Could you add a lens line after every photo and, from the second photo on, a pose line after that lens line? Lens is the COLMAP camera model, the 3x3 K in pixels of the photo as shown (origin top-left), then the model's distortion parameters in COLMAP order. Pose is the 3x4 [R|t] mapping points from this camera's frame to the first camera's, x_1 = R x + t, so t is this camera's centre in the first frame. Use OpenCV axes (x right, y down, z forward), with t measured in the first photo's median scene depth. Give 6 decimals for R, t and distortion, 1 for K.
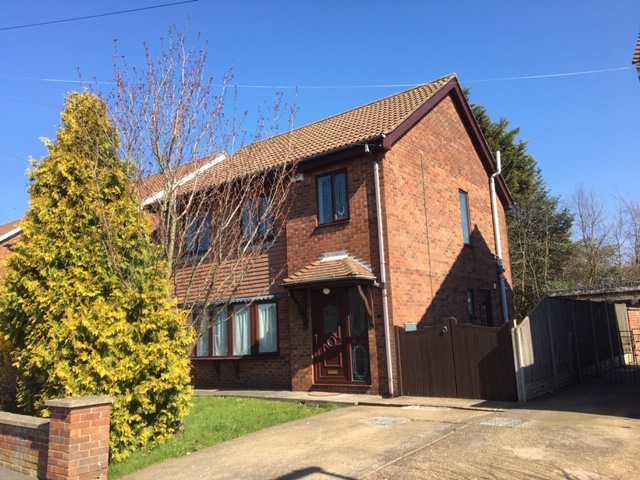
lens RADIAL K [[536.5, 0, 320.0], [0, 536.5, 240.0], [0, 0, 1]] dist [0.084549, -0.115556]
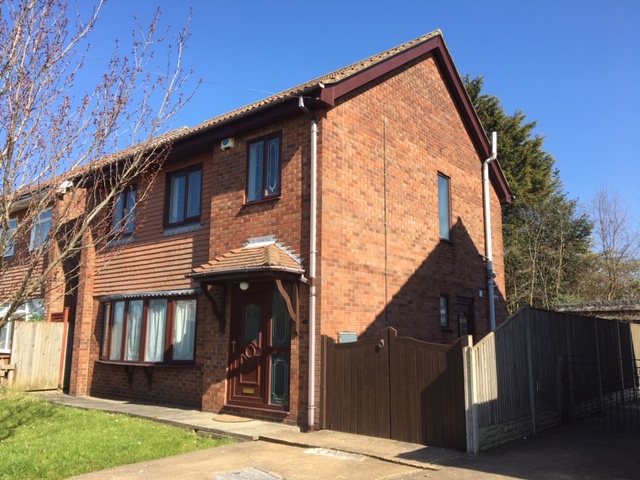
lens RADIAL K [[536.5, 0, 320.0], [0, 536.5, 240.0], [0, 0, 1]] dist [0.084549, -0.115556]
pose [[0.997862, 0.046822, -0.045600, 0.144776], [-0.047247, 0.998849, -0.008283, 0.028255], [0.045159, 0.010420, 0.998925, 0.214426]]
